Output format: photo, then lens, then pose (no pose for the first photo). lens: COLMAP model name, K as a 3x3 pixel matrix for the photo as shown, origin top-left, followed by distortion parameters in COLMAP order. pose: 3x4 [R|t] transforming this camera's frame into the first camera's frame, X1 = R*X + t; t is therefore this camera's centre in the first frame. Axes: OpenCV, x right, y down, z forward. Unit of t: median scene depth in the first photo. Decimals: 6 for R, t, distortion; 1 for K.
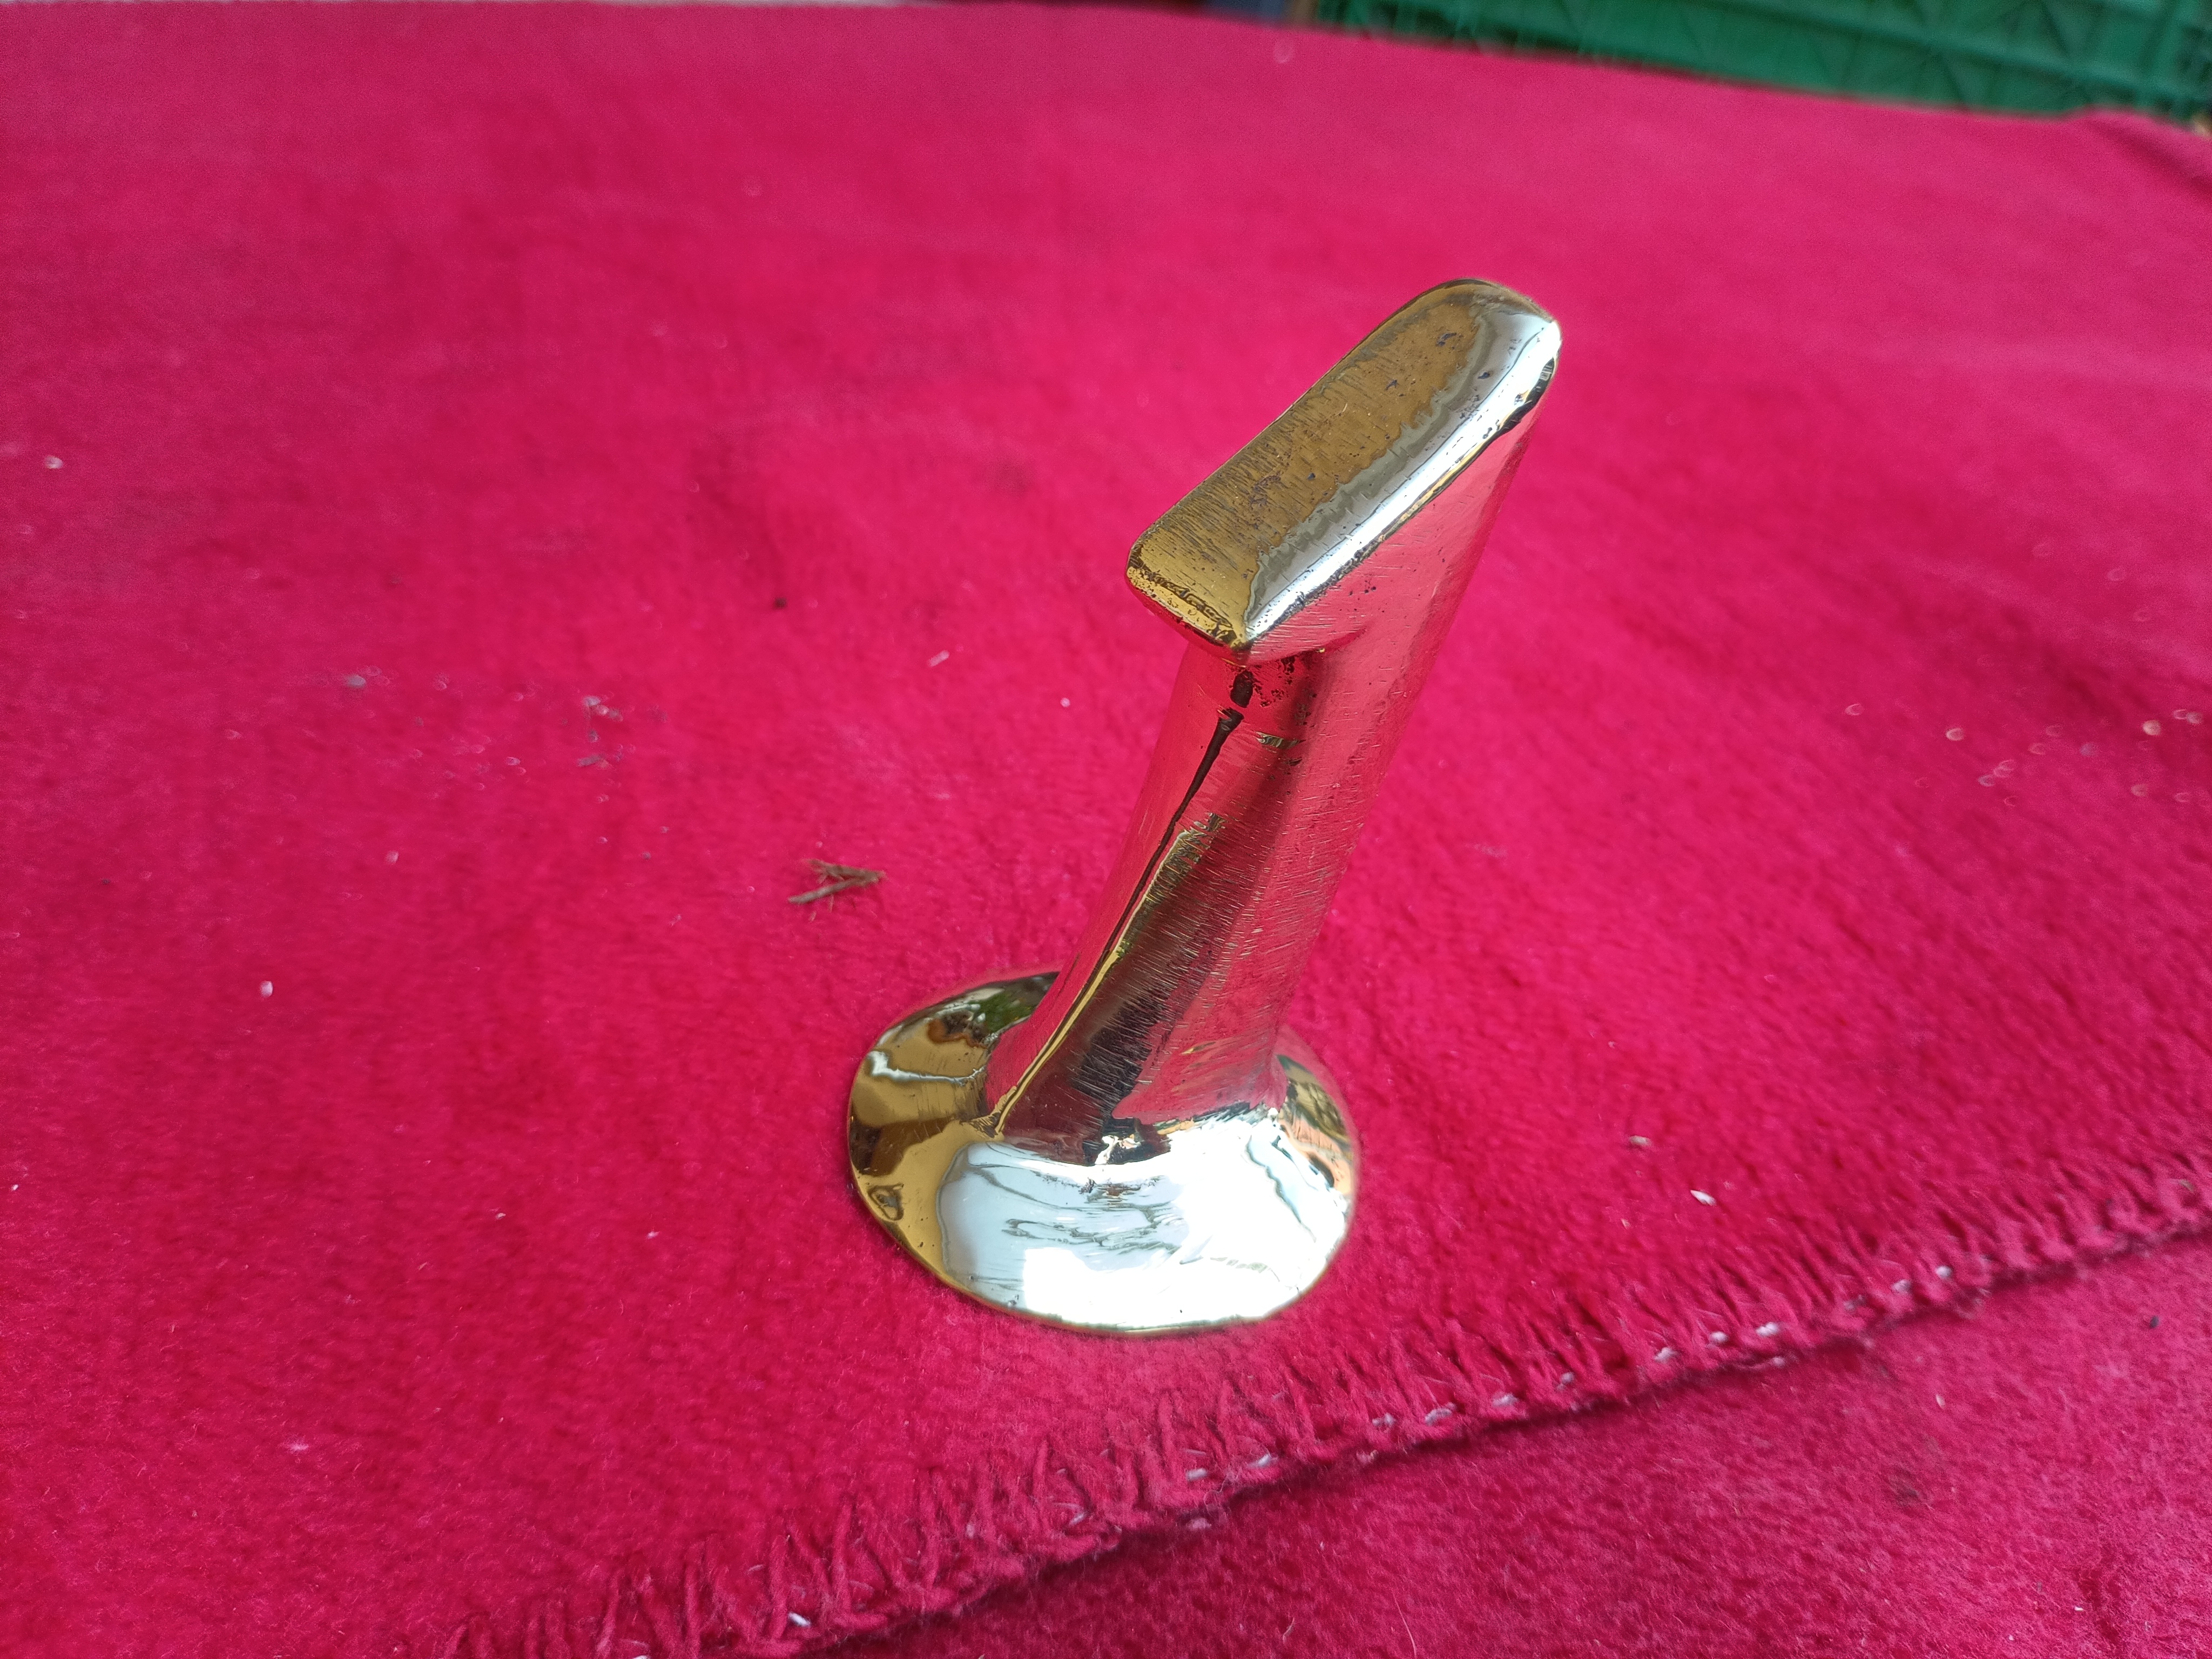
lens RADIAL K [[1767.1, 0, 1113.4], [0, 1767.1, 828.7], [0, 0, 1]] dist [0.041541, -0.098997]
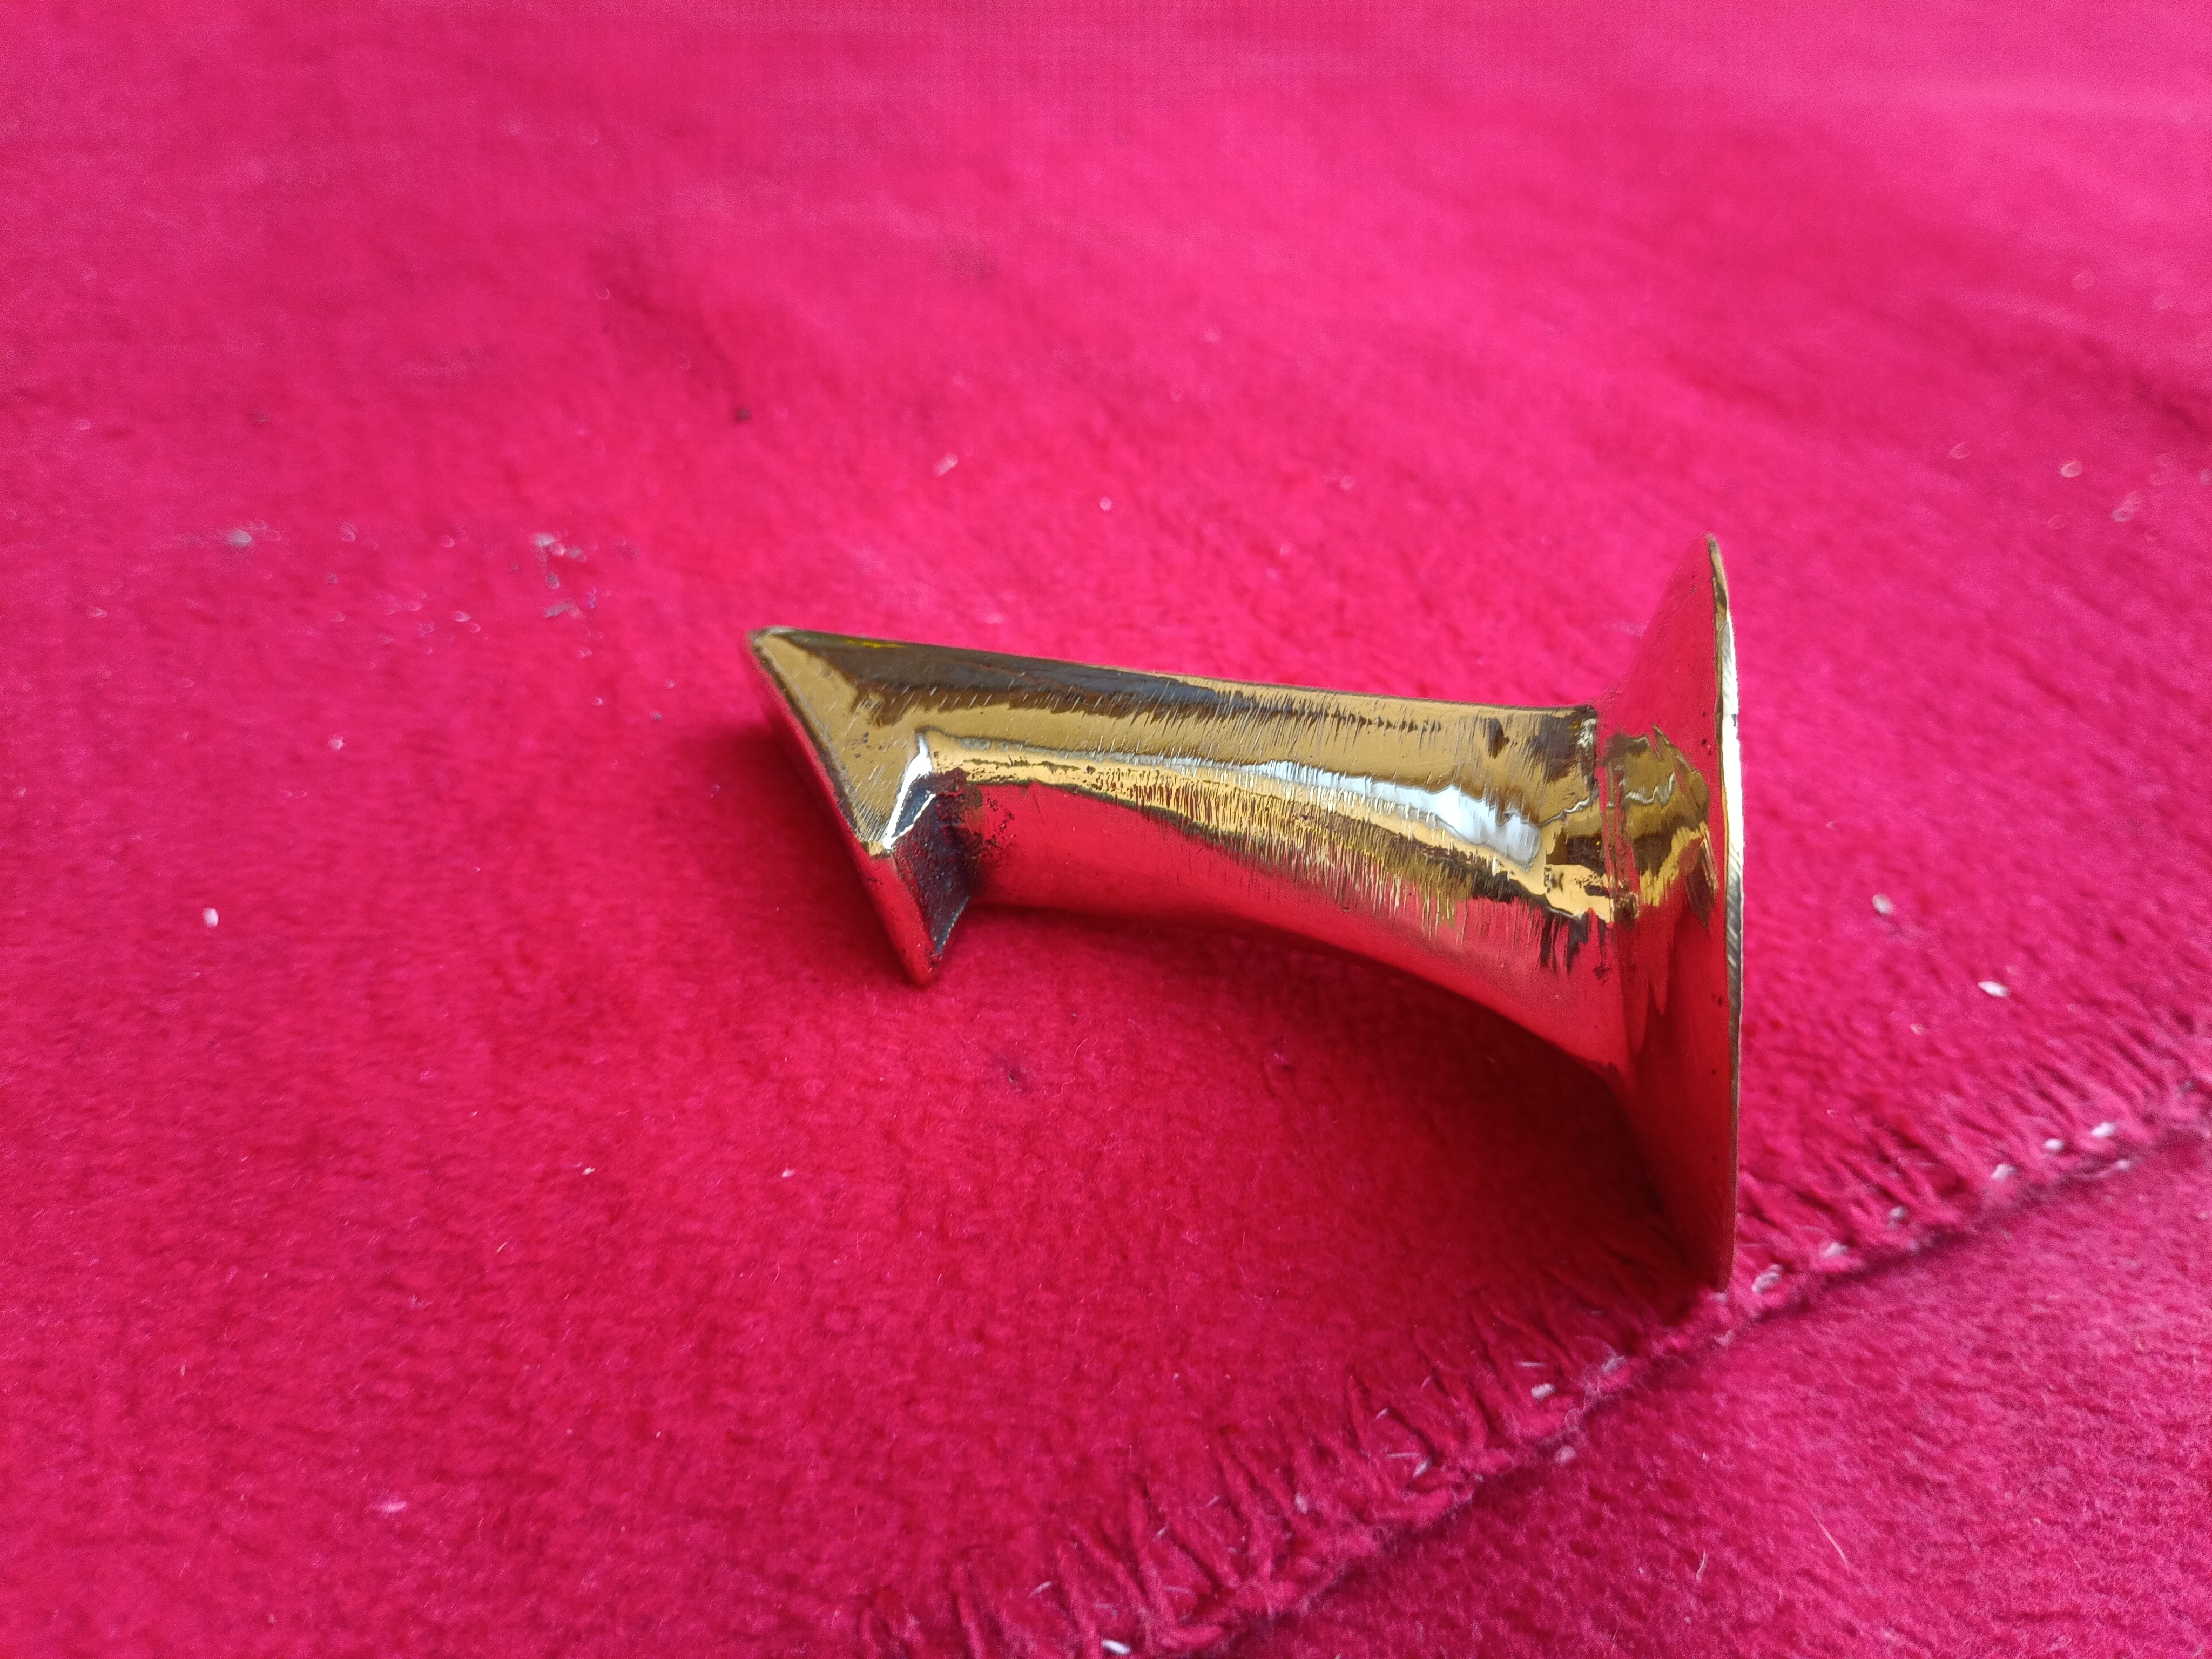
lens RADIAL K [[1767.1, 0, 1122.8], [0, 1767.1, 832.0], [0, 0, 1]] dist [0.041541, -0.098997]
pose [[0.990208, -0.093730, 0.103454, -0.166291], [0.086317, 0.993519, 0.073957, 0.031355], [-0.109716, -0.064303, 0.991881, 0.198165]]
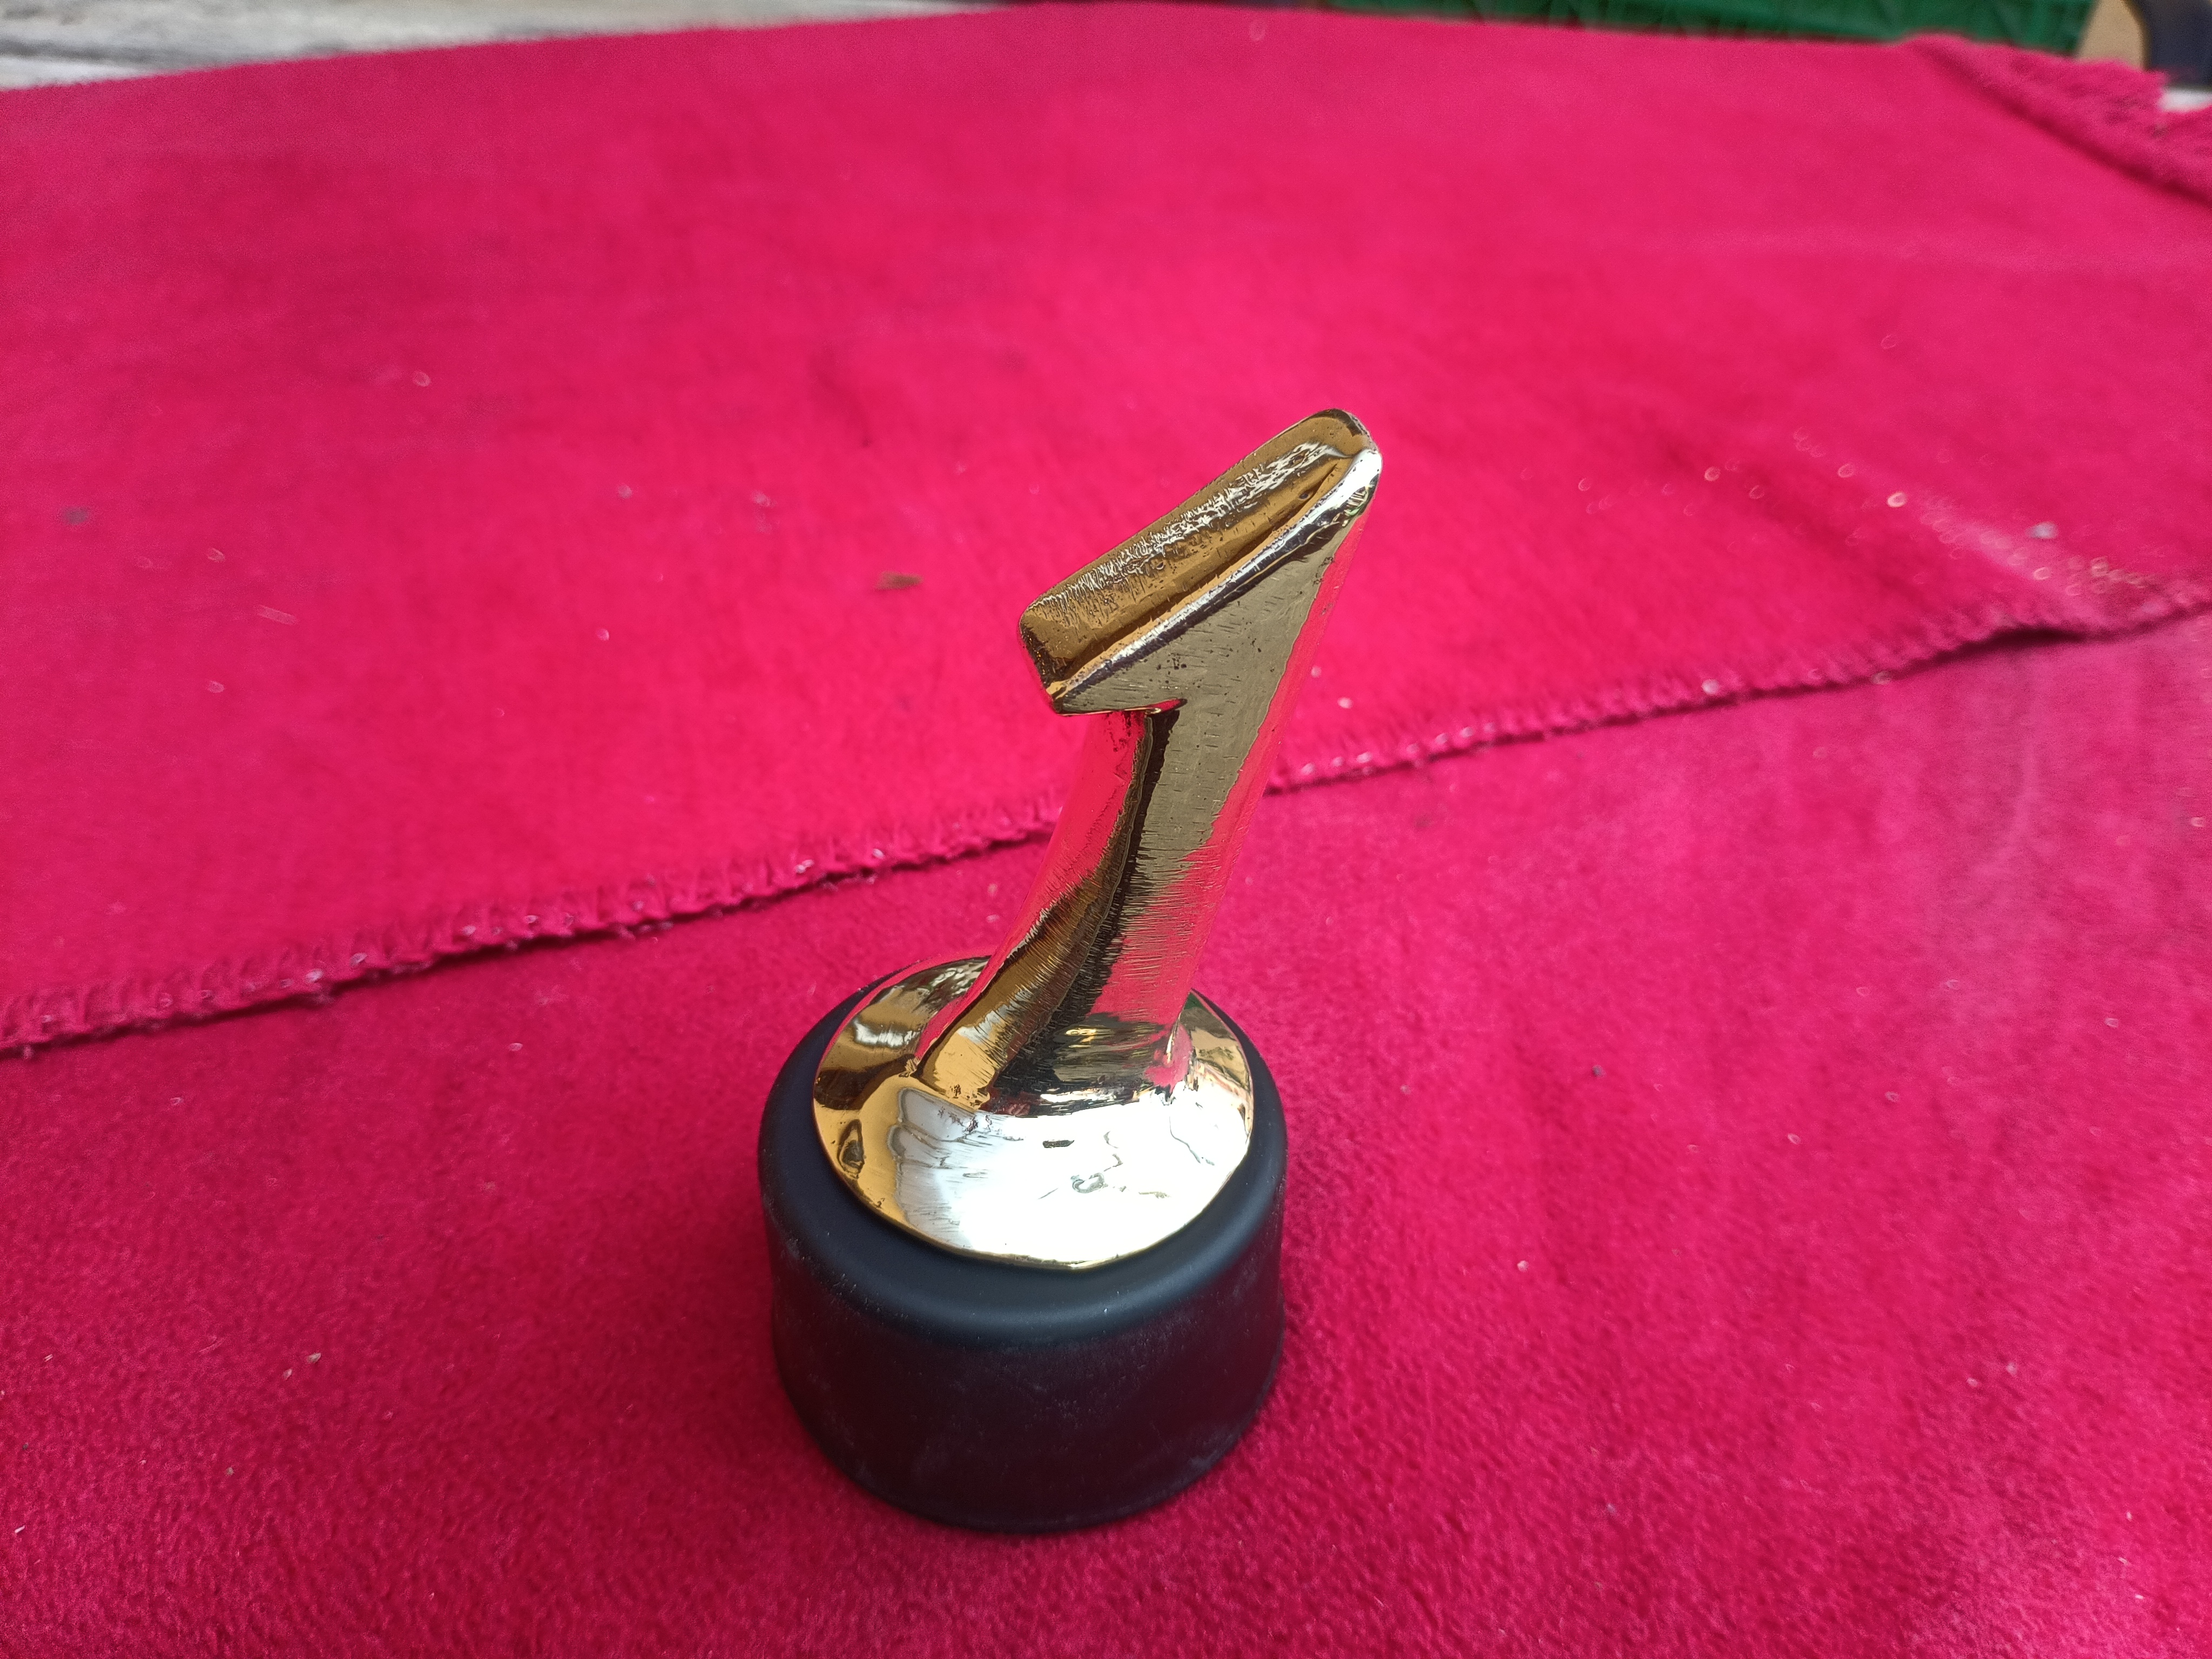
lens RADIAL K [[1767.1, 0, 1106.3], [0, 1767.1, 823.8], [0, 0, 1]] dist [0.041541, -0.098997]
pose [[0.996369, -0.033253, -0.078384, 0.219701], [0.035778, 0.998878, 0.031034, 0.267171], [0.077264, -0.033726, 0.996440, -0.920422]]
